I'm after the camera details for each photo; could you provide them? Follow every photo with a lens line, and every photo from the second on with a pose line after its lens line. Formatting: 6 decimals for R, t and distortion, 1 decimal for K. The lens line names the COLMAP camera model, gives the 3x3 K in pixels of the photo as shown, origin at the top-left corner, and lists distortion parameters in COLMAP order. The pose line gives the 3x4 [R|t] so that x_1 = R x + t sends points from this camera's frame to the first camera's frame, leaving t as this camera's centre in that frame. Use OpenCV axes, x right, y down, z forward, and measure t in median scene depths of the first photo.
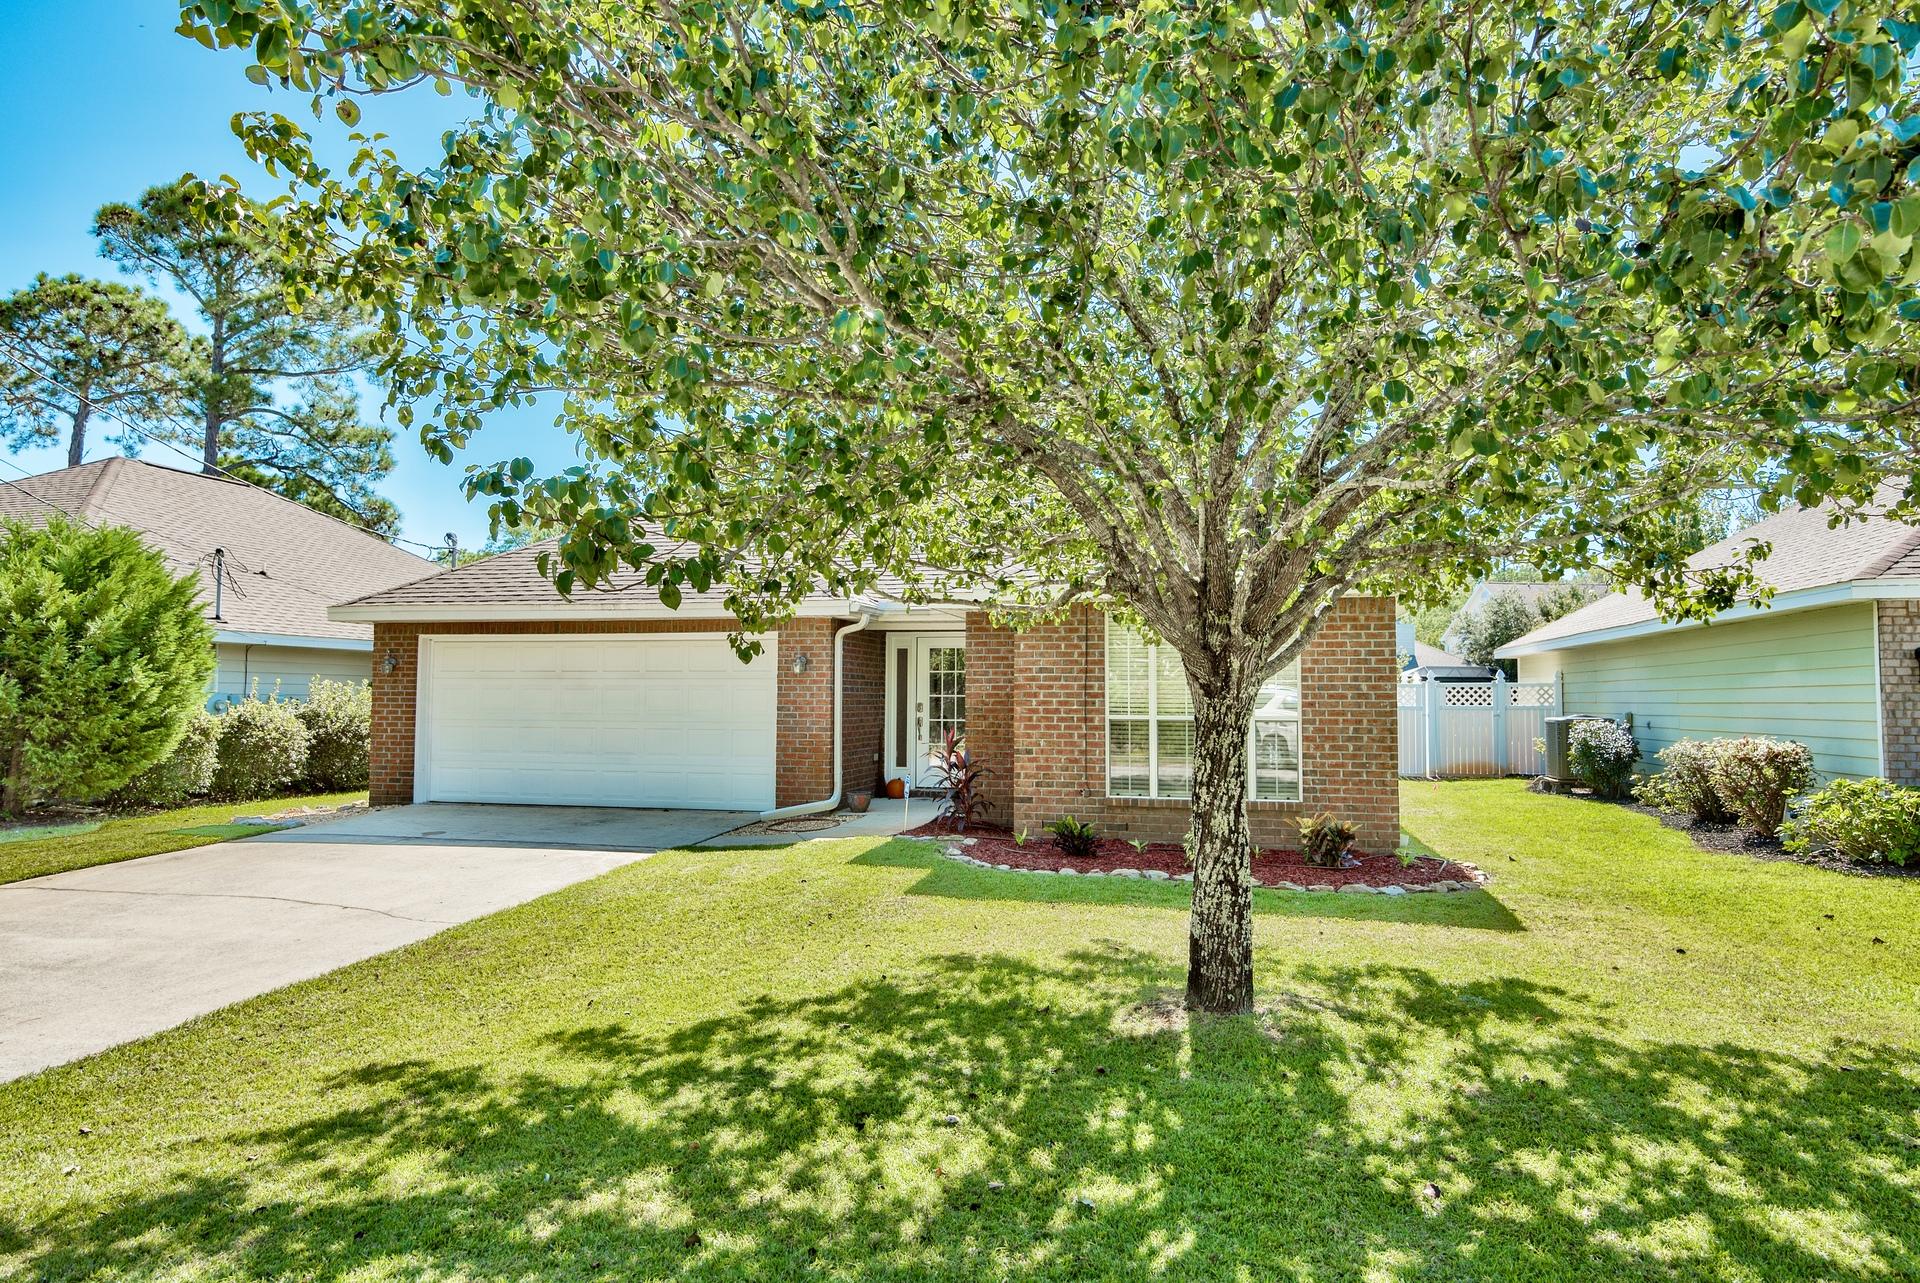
lens RADIAL K [[1161.5, 0, 955.9], [0, 1161.5, 640.1], [0, 0, 1]] dist [0.007325, 0.000260]
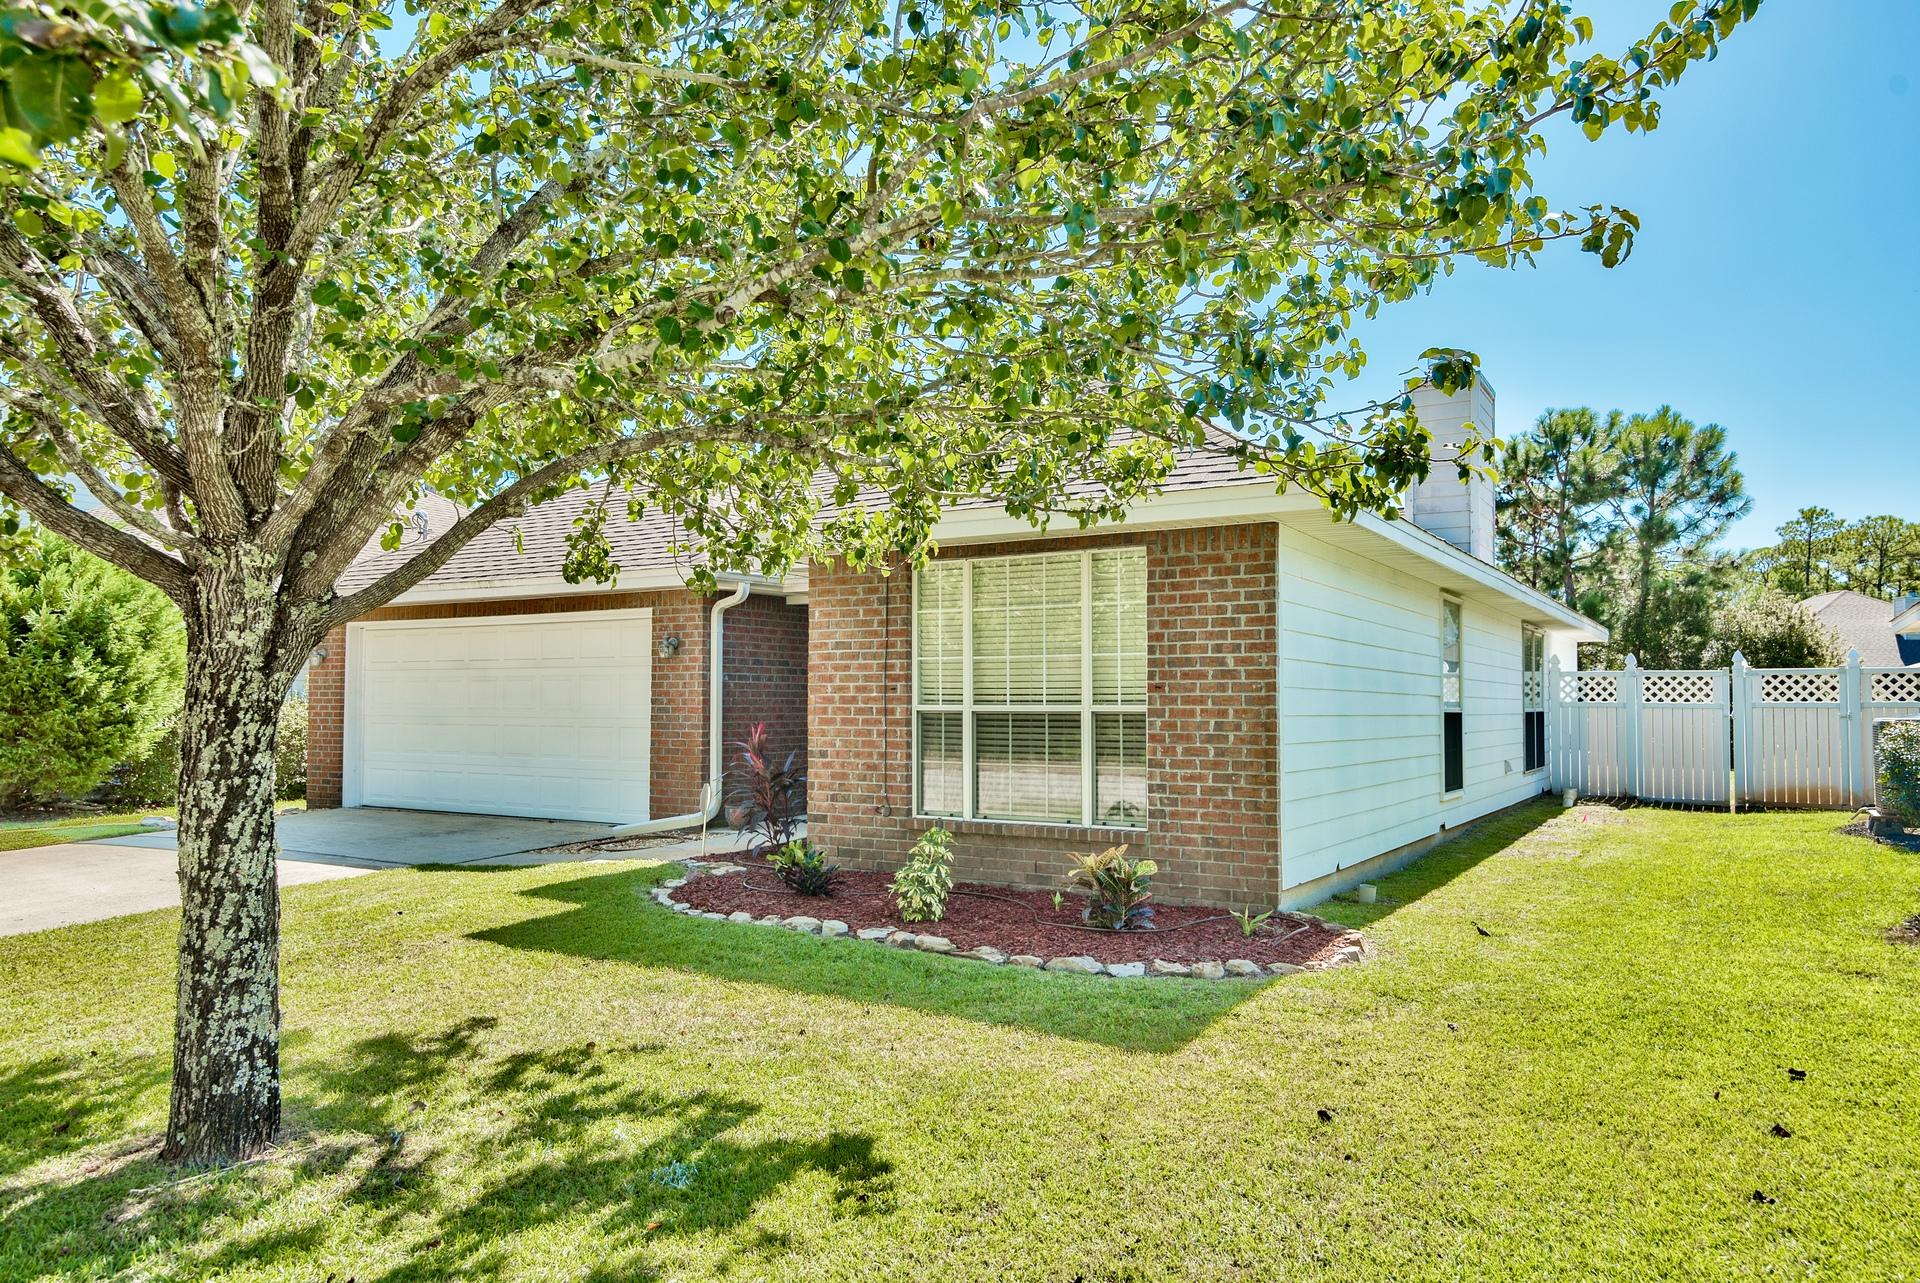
lens RADIAL K [[1299.6, 0, 964.7], [0, 1299.6, 649.1], [0, 0, 1]] dist [0.027461, 0.000381]
pose [[0.948583, -0.015701, -0.316137, 0.413752], [0.017877, 0.999832, 0.003983, 0.026307], [0.316022, -0.009430, 0.948705, 0.230366]]
